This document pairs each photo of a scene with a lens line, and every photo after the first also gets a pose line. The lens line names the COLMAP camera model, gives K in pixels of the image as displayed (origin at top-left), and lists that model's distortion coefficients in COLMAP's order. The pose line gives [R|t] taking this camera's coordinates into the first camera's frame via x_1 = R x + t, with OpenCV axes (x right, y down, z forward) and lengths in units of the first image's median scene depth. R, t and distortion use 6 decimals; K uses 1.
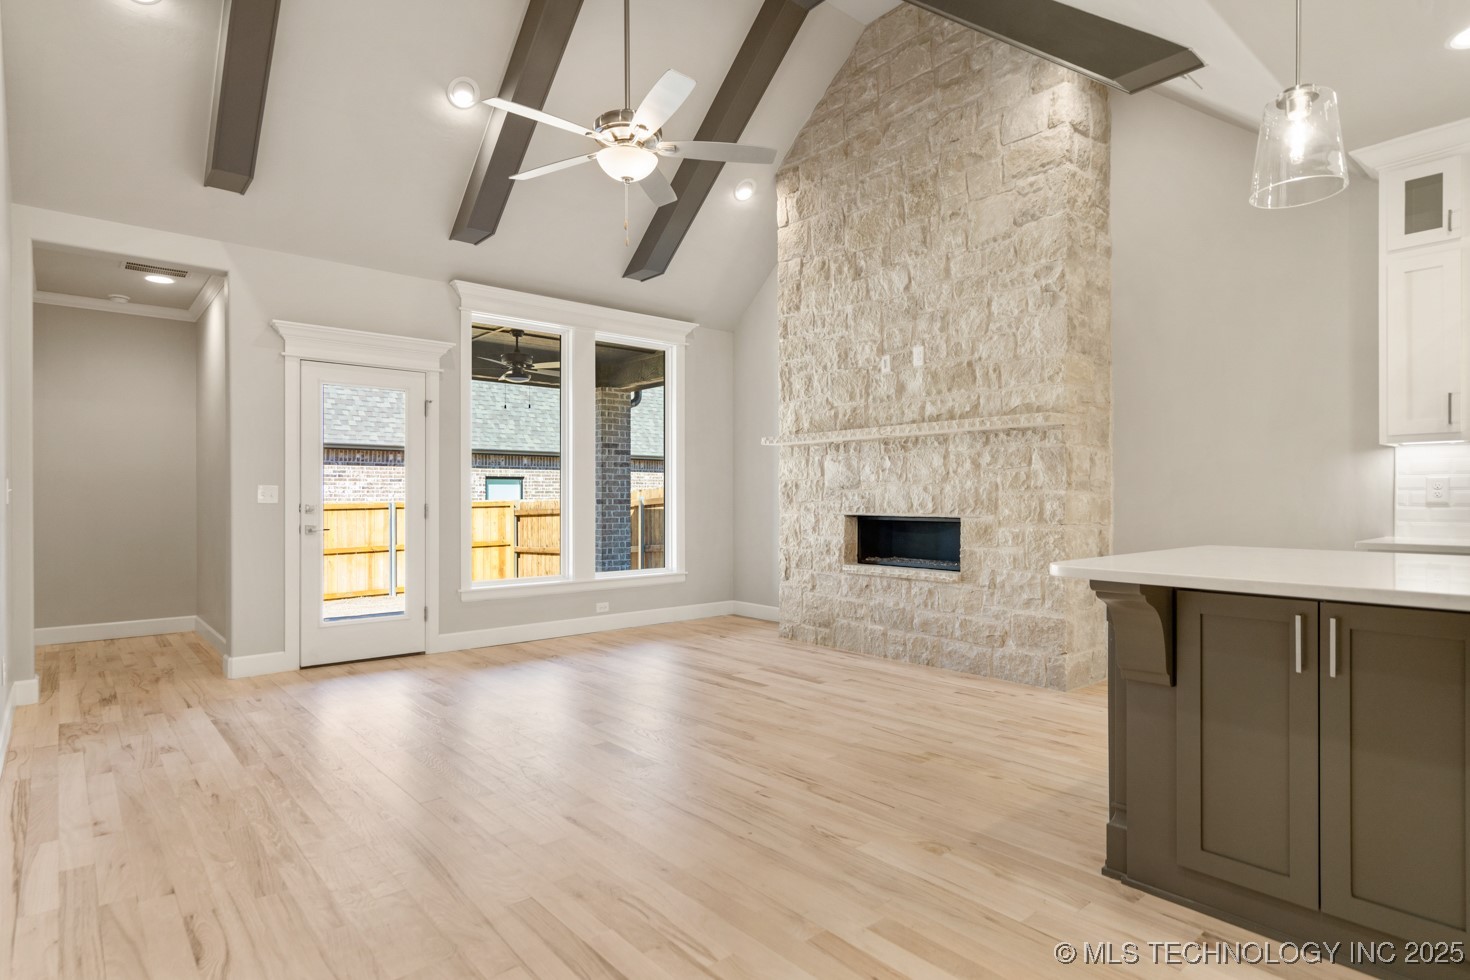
lens RADIAL K [[777.5, 0, 723.0], [0, 777.5, 498.3], [0, 0, 1]] dist [0.005232, 0.003025]
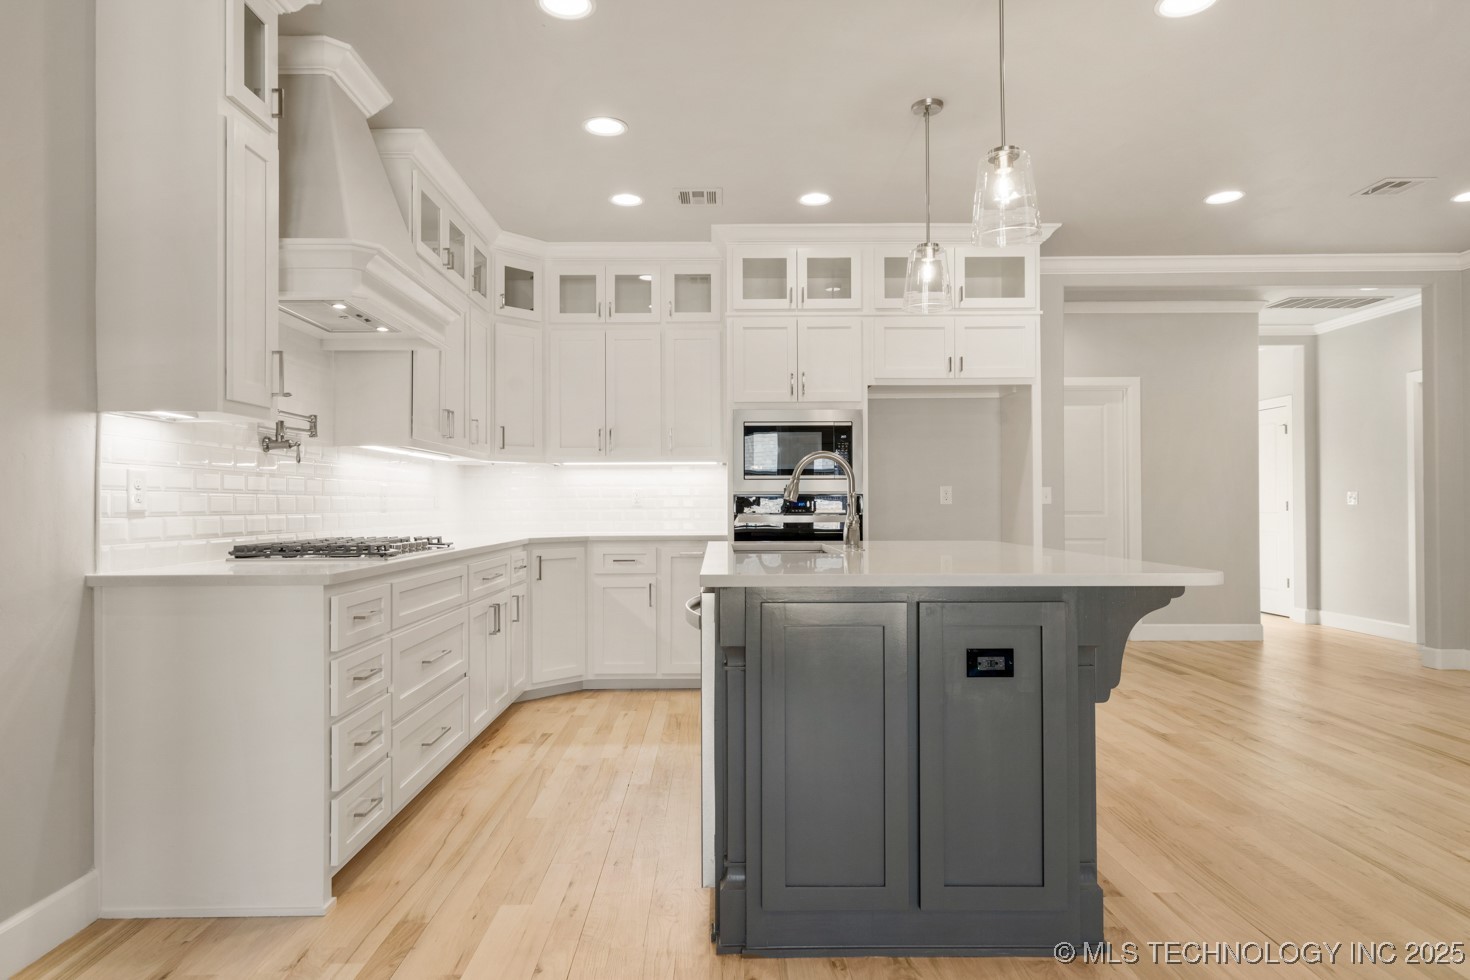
lens RADIAL K [[862.9, 0, 719.0], [0, 862.9, 496.8], [0, 0, 1]] dist [0.002236, 0.000953]
pose [[-0.762526, 0.010105, 0.646878, 0.090952], [0.005807, 0.999945, -0.008775, 0.002073], [-0.646931, -0.002935, -0.762543, 0.875724]]
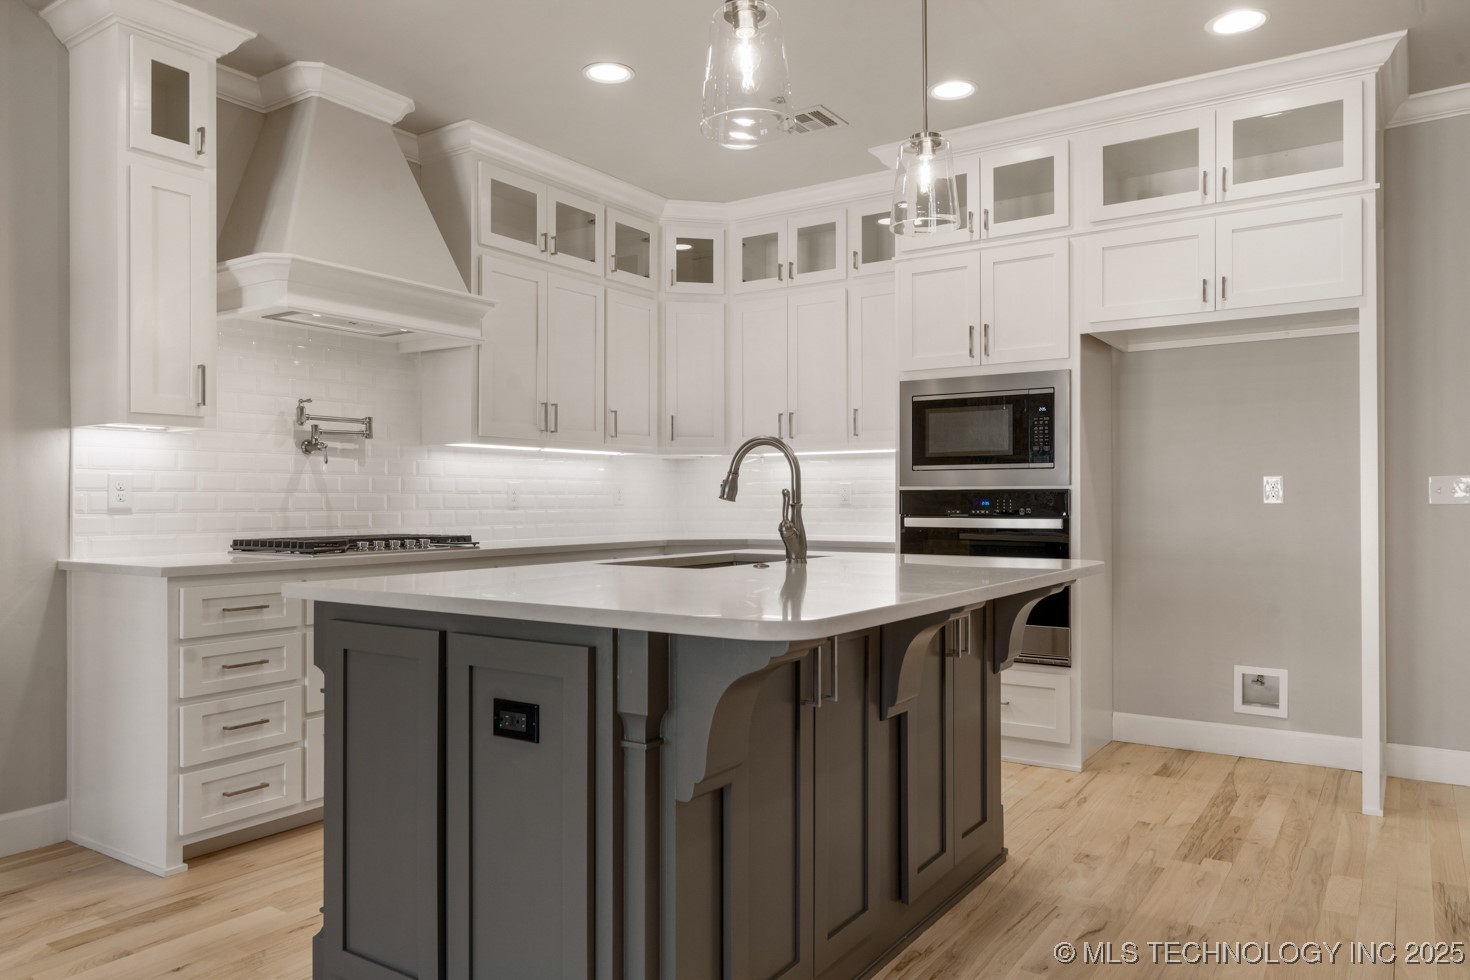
lens RADIAL K [[1006.9, 0, 718.2], [0, 1006.9, 495.7], [0, 0, 1]] dist [0.007721, 0.001965]
pose [[-0.261246, 0.006694, 0.965249, -0.104310], [0.002766, 0.999977, -0.006186, 0.000669], [-0.965268, 0.001054, -0.261259, 0.506653]]
